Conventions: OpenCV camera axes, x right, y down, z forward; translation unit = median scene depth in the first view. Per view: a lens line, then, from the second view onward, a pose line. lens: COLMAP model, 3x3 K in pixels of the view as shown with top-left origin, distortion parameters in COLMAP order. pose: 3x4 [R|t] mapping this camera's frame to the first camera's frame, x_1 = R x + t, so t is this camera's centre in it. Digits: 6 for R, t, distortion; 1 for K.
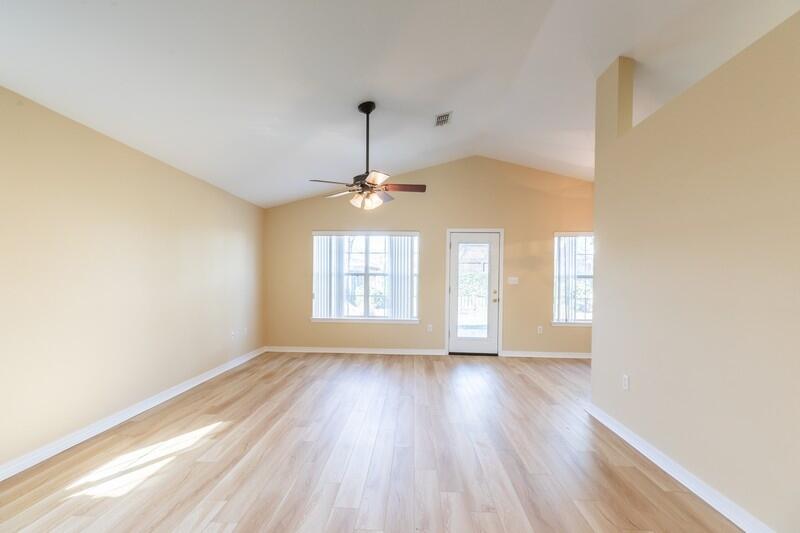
lens RADIAL K [[364.5, 0, 397.6], [0, 364.5, 284.6], [0, 0, 1]] dist [0.000119, 0.000020]
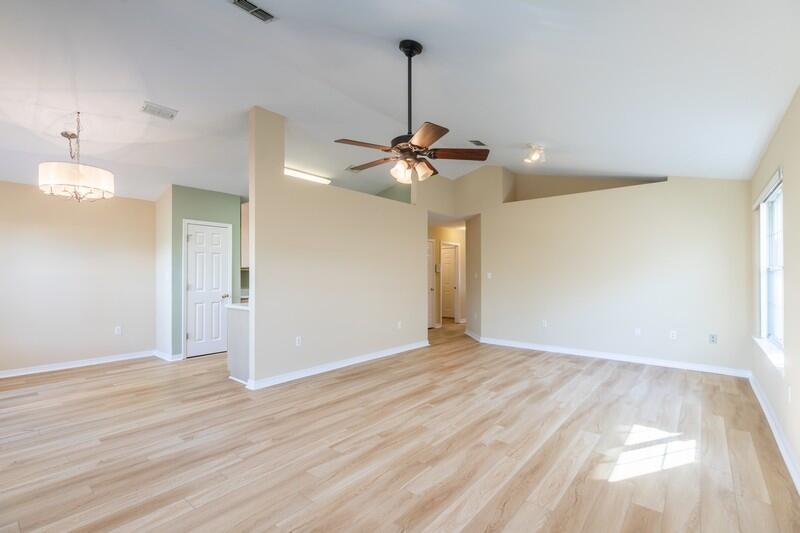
lens RADIAL K [[357.0, 0, 400.0], [0, 357.0, 266.5], [0, 0, 1]] dist [0.012001, 0.000090]
pose [[-0.794165, 0.004627, 0.607684, -0.299244], [0.000379, 0.999975, -0.007118, -0.016672], [-0.607702, -0.005423, -0.794147, 0.924656]]
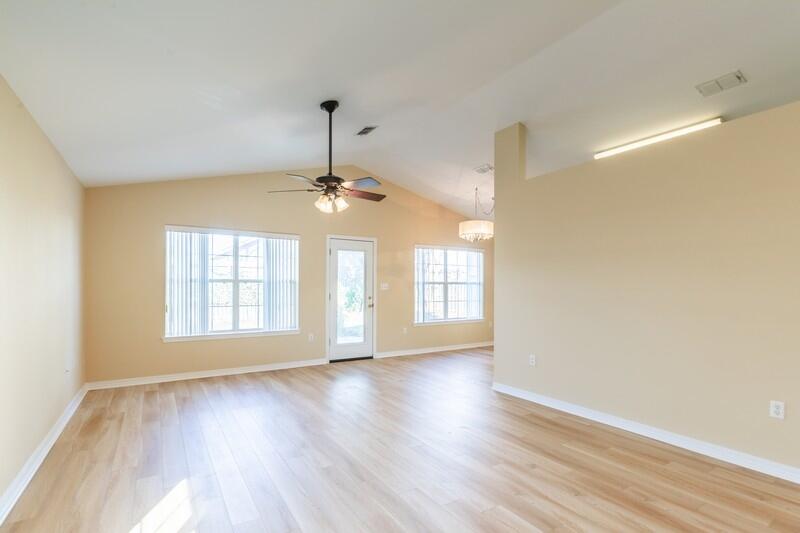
lens RADIAL K [[378.0, 0, 401.2], [0, 378.0, 283.1], [0, 0, 1]] dist [-0.014487, -0.000228]
pose [[0.817216, -0.002253, 0.576327, -0.288196], [0.013589, 0.999790, -0.015360, -0.004025], [-0.576171, 0.020384, 0.817075, 0.056940]]
